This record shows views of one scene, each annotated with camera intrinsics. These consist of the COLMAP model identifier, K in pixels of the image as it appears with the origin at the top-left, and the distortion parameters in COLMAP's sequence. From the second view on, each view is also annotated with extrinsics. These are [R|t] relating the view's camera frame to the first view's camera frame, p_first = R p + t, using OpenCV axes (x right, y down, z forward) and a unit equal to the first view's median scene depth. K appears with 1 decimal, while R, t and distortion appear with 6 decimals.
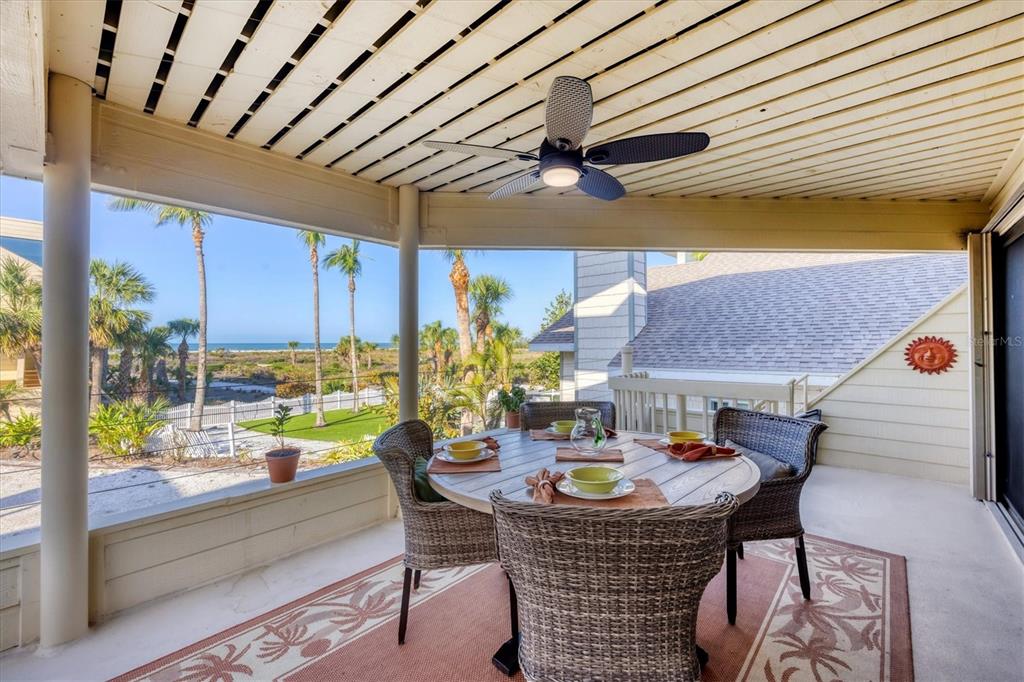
lens RADIAL K [[421.7, 0, 512.0], [0, 421.7, 341.0], [0, 0, 1]] dist [0.012715, 0.000006]
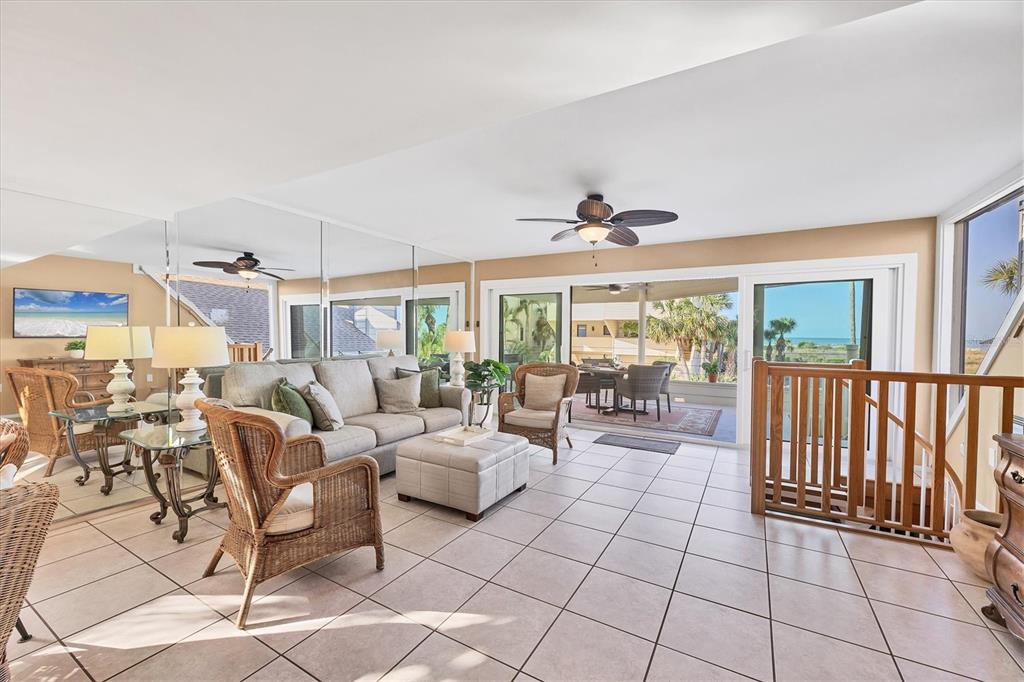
lens RADIAL K [[415.3, 0, 512.0], [0, 415.3, 341.0], [0, 0, 1]] dist [-0.000731, -0.000044]
pose [[0.222178, 0.022570, -0.974745, 0.361993], [-0.009710, 0.999734, 0.020936, -0.003560], [0.974958, 0.004813, 0.222338, -0.069060]]
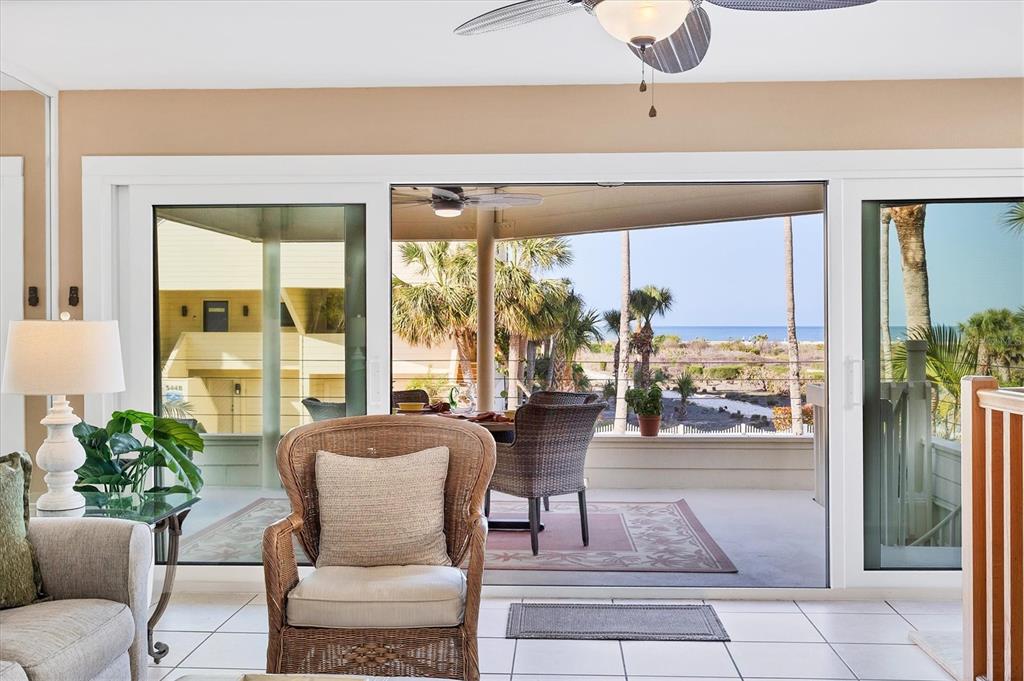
lens RADIAL K [[1015.8, 0, 512.0], [0, 1015.8, 340.5], [0, 0, 1]] dist [0.003957, -0.012797]
pose [[0.645795, 0.013714, -0.763388, 0.291114], [0.000854, 0.999825, 0.018684, -0.003721], [0.763510, -0.012718, 0.645670, -0.100738]]
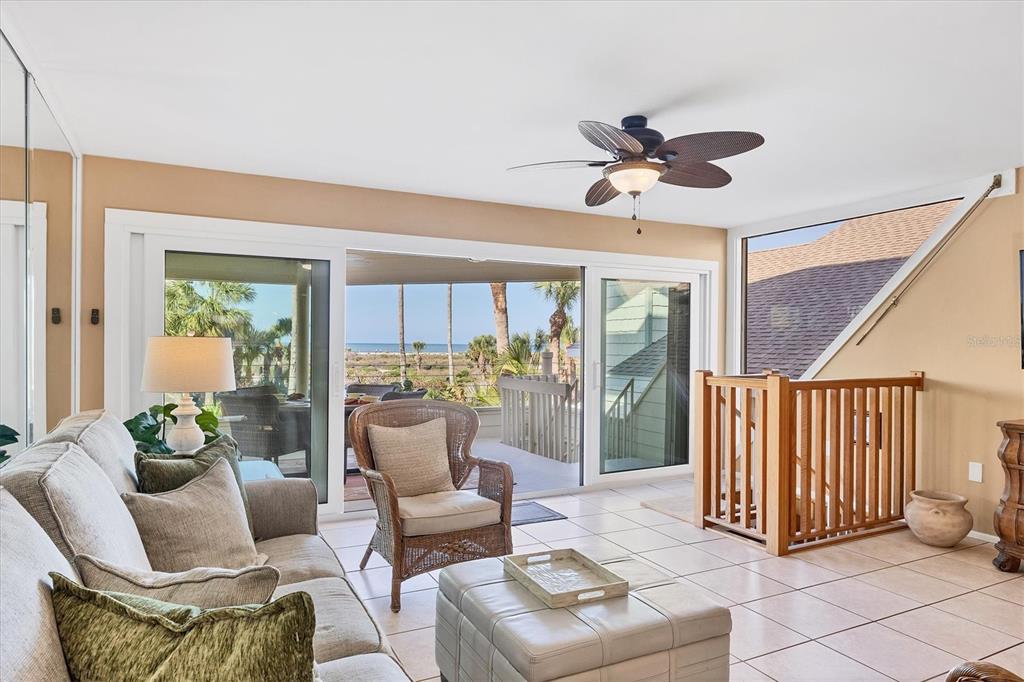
lens RADIAL K [[632.6, 0, 512.0], [0, 632.6, 341.0], [0, 0, 1]] dist [0.005741, 0.001593]
pose [[0.935572, 0.009034, -0.353022, 0.223450], [-0.010089, 0.999948, -0.001148, -0.003508], [0.352993, 0.004636, 0.935614, -0.160883]]
